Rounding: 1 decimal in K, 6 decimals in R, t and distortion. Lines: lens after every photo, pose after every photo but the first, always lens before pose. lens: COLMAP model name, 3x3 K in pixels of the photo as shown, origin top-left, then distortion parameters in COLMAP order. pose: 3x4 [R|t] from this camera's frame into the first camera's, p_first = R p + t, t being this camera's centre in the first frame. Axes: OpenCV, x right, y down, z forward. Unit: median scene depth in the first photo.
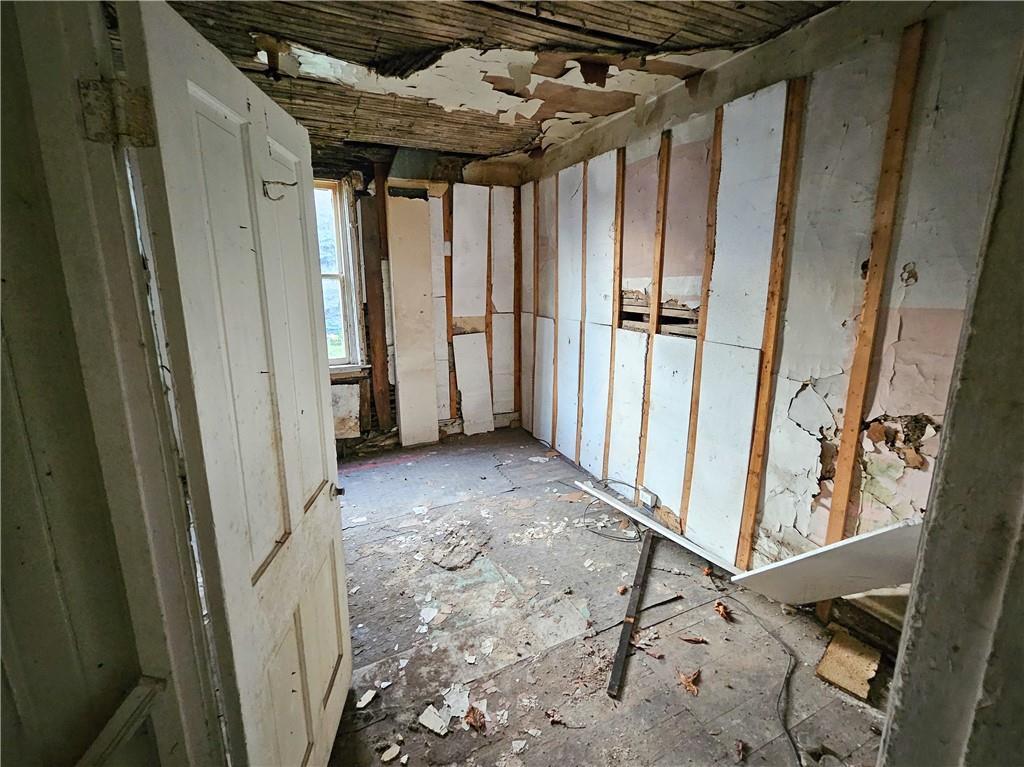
lens RADIAL K [[460.7, 0, 515.6], [0, 460.7, 380.2], [0, 0, 1]] dist [0.014579, 0.000917]
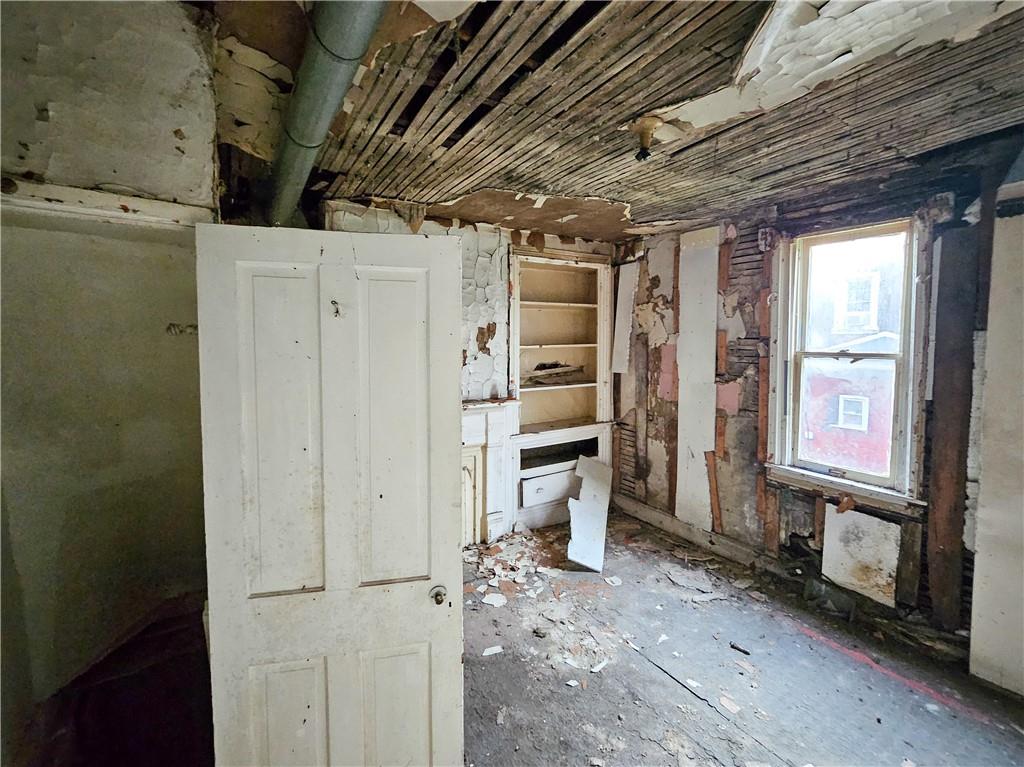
lens RADIAL K [[460.7, 0, 515.4], [0, 460.7, 379.6], [0, 0, 1]] dist [0.014579, 0.000917]
pose [[0.117467, 0.078625, -0.989959, 0.211732], [-0.207868, 0.976725, 0.052909, -0.110648], [0.971078, 0.199566, 0.131077, 0.374514]]
